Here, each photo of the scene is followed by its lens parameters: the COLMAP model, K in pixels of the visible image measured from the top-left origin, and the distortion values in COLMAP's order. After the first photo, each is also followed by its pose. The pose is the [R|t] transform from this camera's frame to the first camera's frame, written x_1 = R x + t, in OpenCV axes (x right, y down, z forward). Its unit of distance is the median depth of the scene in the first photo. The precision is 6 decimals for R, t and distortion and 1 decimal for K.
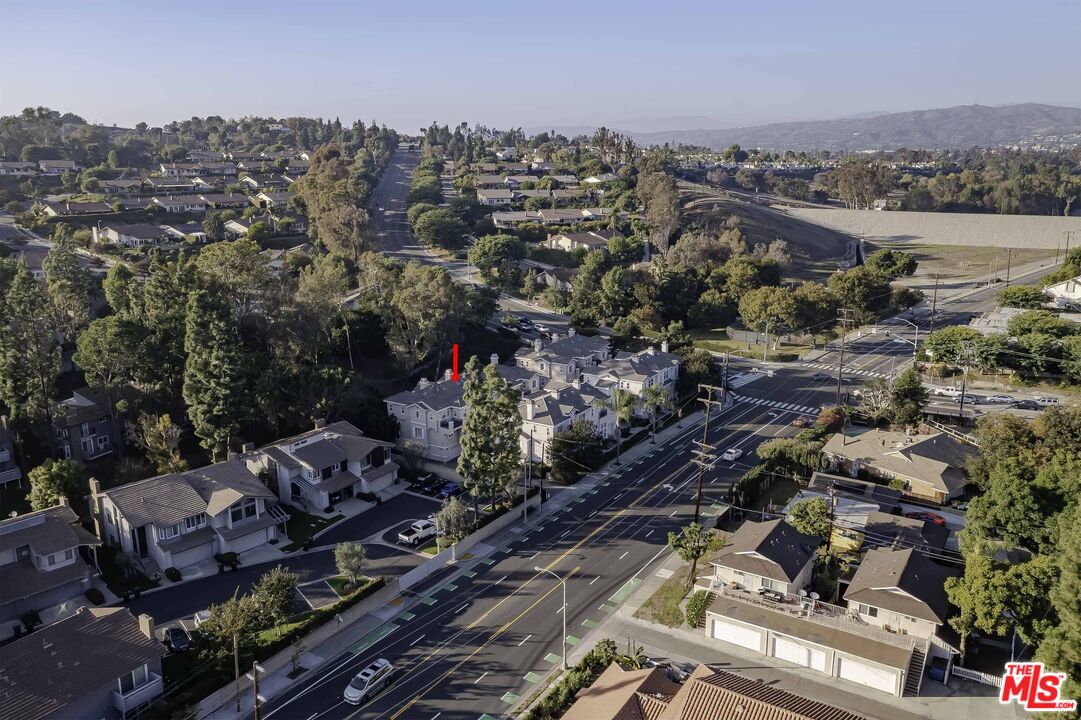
lens RADIAL K [[851.1, 0, 542.9], [0, 851.1, 361.3], [0, 0, 1]] dist [0.008233, 0.024262]
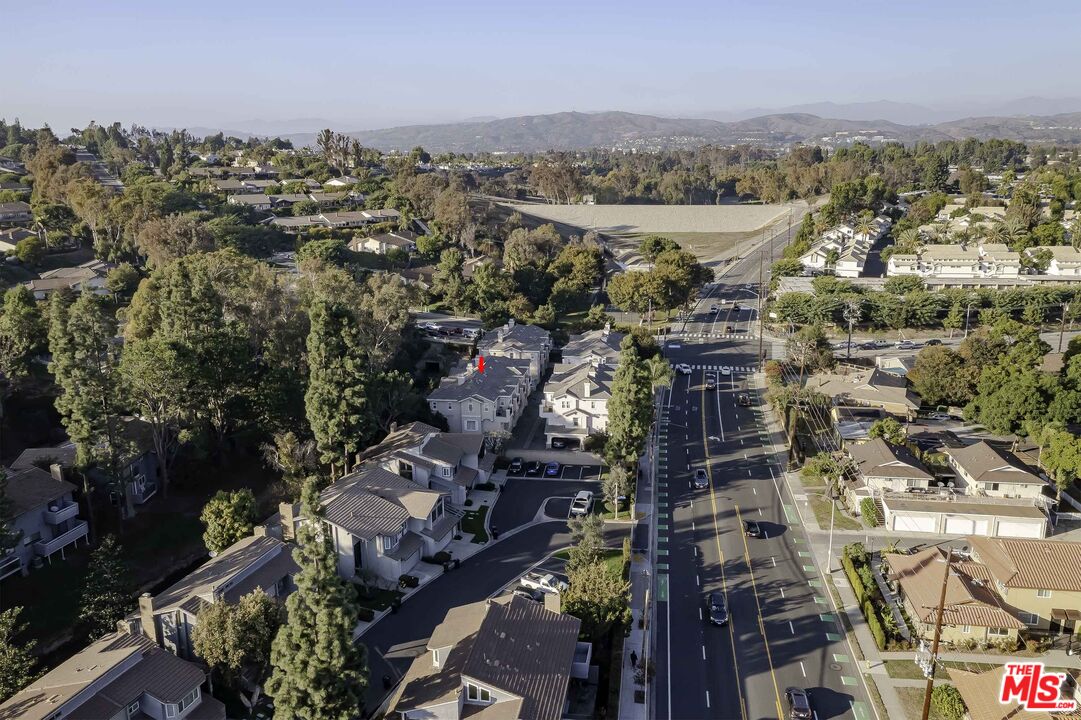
lens RADIAL K [[851.1, 0, 543.0], [0, 851.1, 356.0], [0, 0, 1]] dist [0.008233, 0.024262]
pose [[0.912353, -0.102504, 0.396365, -0.281088], [0.105915, 0.994286, 0.013336, -0.002533], [-0.395467, 0.029814, 0.917996, 0.011580]]
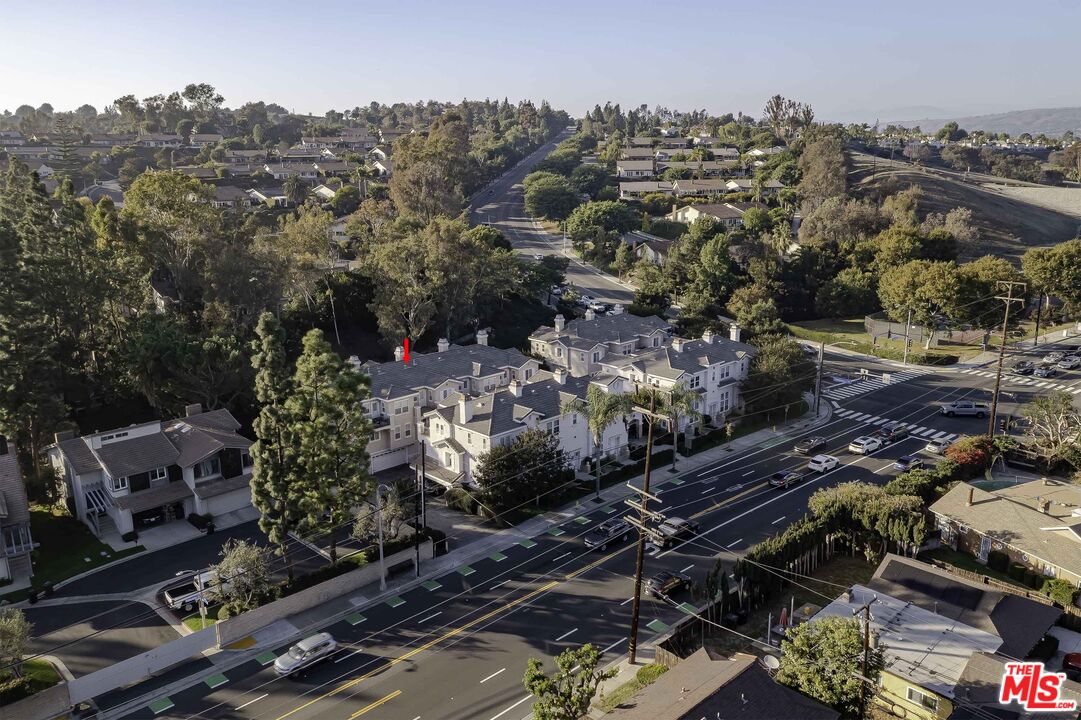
lens RADIAL K [[851.1, 0, 539.1], [0, 851.1, 362.9], [0, 0, 1]] dist [0.008233, 0.024262]
pose [[0.972218, 0.051121, -0.228426, 0.110085], [-0.049618, 0.998692, 0.012320, 0.005313], [0.228757, -0.000644, 0.973483, 0.205083]]
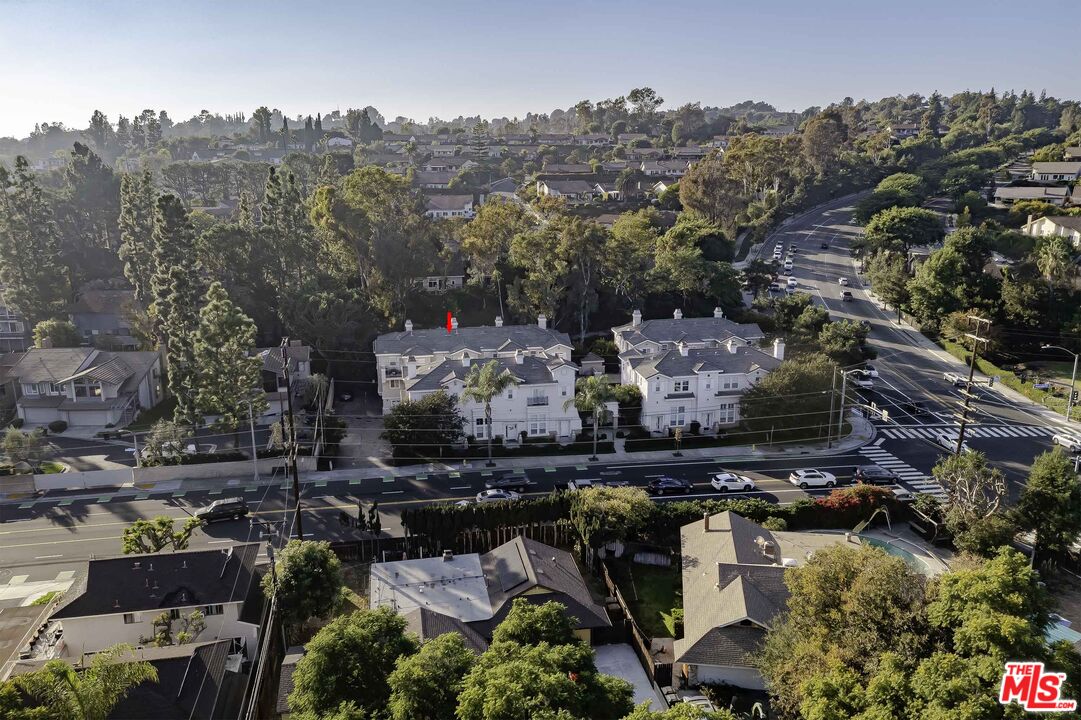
lens RADIAL K [[851.1, 0, 545.7], [0, 851.1, 360.0], [0, 0, 1]] dist [0.008233, 0.024262]
pose [[0.683601, 0.176433, -0.708210, 0.370130], [-0.172509, 0.981907, 0.078103, -0.021117], [0.709176, 0.068781, 0.701669, 0.294543]]
